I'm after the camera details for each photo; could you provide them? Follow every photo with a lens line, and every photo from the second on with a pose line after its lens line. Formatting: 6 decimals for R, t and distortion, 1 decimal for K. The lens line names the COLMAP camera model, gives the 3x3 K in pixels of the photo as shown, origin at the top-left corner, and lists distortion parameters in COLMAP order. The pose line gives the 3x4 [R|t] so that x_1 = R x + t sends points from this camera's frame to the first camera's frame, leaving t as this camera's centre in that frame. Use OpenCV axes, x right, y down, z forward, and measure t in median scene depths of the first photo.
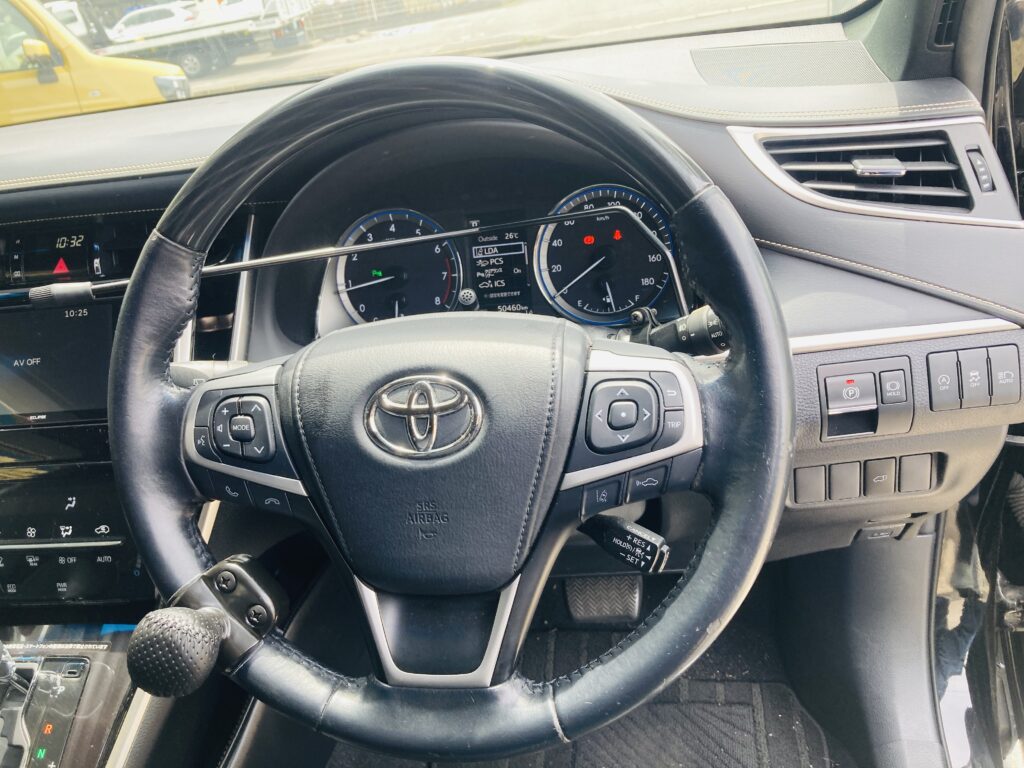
lens RADIAL K [[835.5, 0, 520.1], [0, 835.5, 369.8], [0, 0, 1]] dist [0.051254, -0.103179]
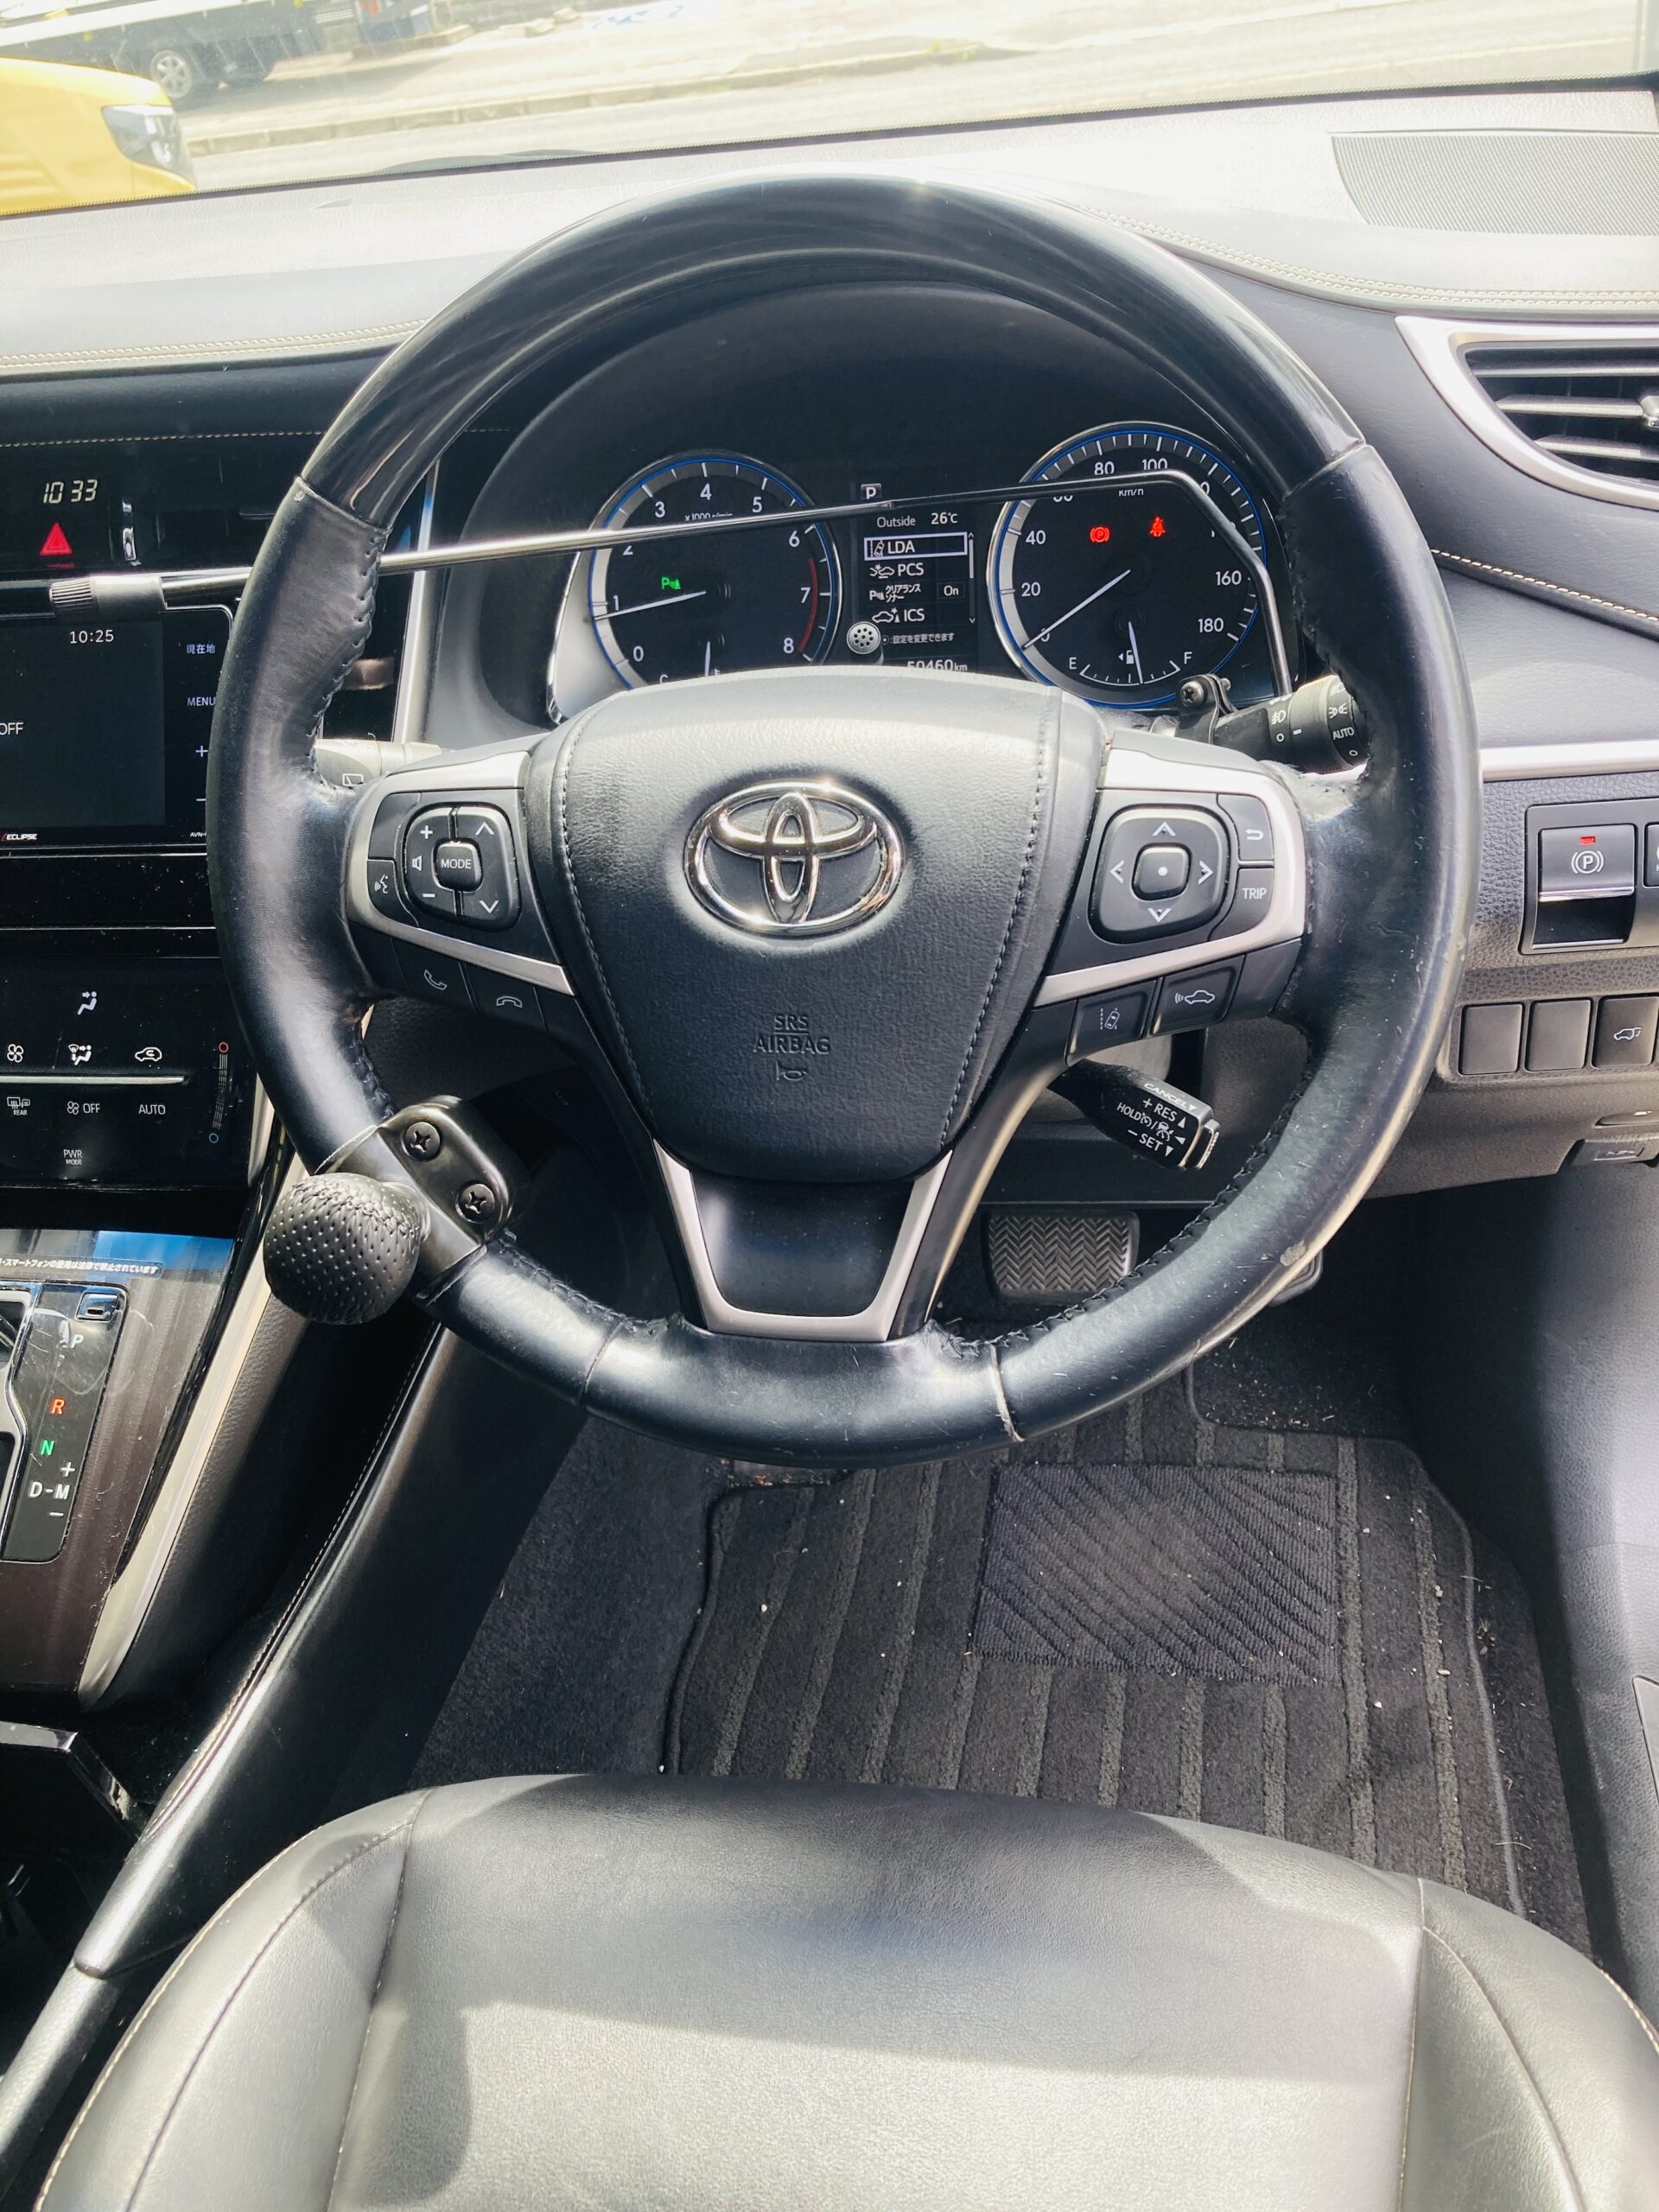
lens RADIAL K [[1843.6, 0, 829.5], [0, 1843.6, 1106.0], [0, 0, 1]] dist [0.078816, -0.240965]
pose [[0.998540, 0.051904, -0.014948, -0.060300], [-0.048981, 0.986785, 0.154454, 0.025254], [0.022767, -0.153496, 0.987887, -0.202090]]
